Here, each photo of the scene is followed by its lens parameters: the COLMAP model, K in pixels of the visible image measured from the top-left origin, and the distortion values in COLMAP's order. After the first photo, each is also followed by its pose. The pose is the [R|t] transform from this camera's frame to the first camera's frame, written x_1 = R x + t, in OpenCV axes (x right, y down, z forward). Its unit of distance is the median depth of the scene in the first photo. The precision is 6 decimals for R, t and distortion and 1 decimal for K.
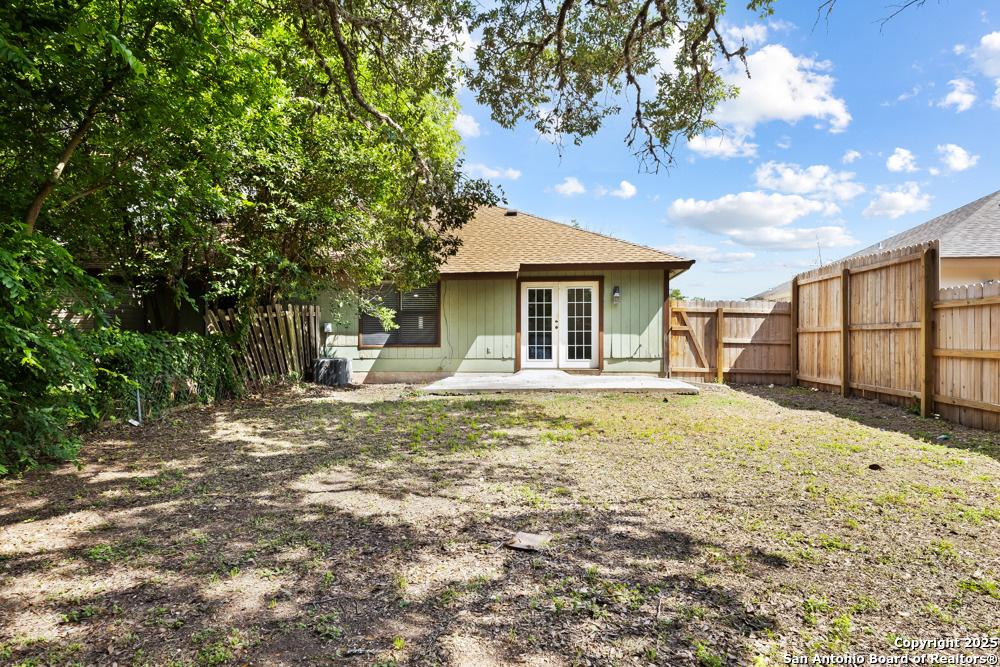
lens RADIAL K [[600.9, 0, 502.1], [0, 600.9, 338.6], [0, 0, 1]] dist [-0.006355, 0.000929]
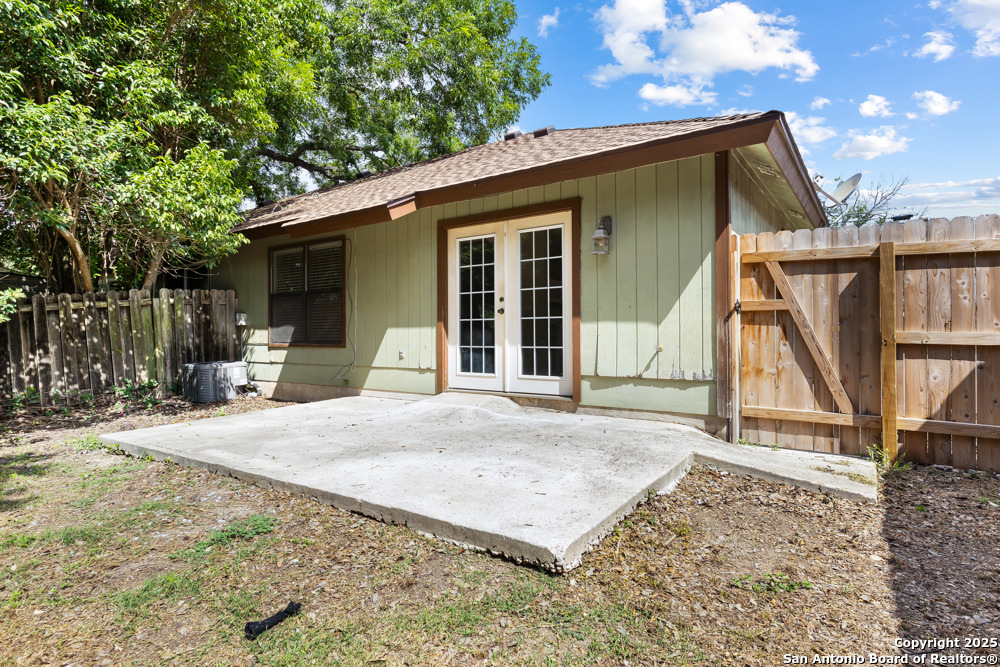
lens RADIAL K [[528.8, 0, 497.6], [0, 528.8, 327.4], [0, 0, 1]] dist [-0.021549, 0.000022]
pose [[0.862106, -0.010208, -0.506625, 0.318462], [0.012044, 0.999927, 0.000346, -0.005278], [0.506585, -0.006400, 0.862167, 0.621221]]
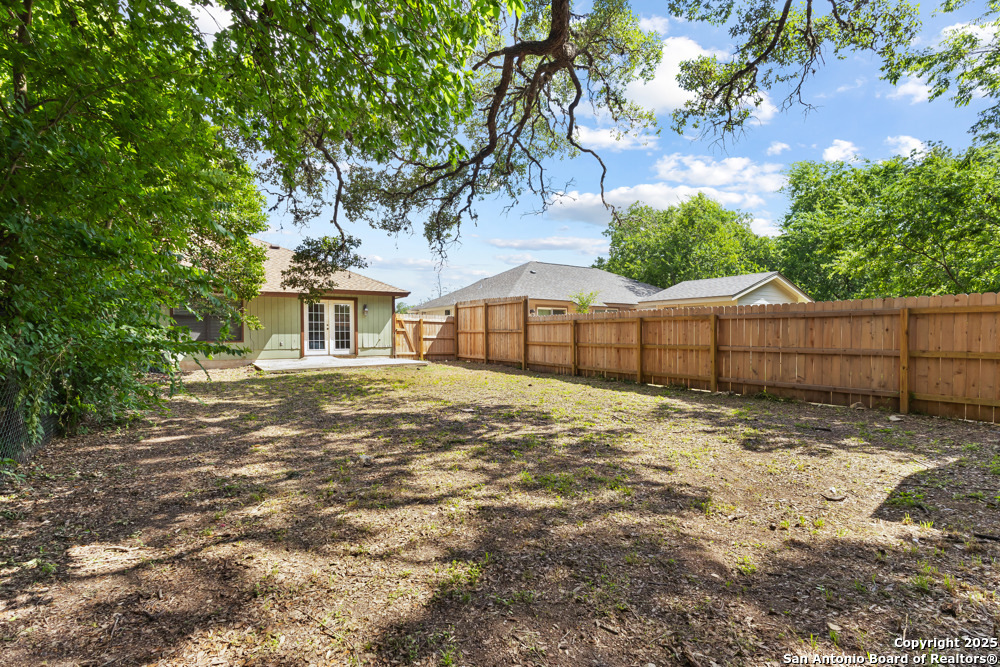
lens RADIAL K [[462.8, 0, 502.5], [0, 462.8, 338.7], [0, 0, 1]] dist [-0.001337, 0.000236]
pose [[0.772982, -0.006474, 0.634395, -0.328784], [-0.003626, 0.999887, 0.014622, -0.012401], [-0.634418, -0.013603, 0.772871, -0.229955]]
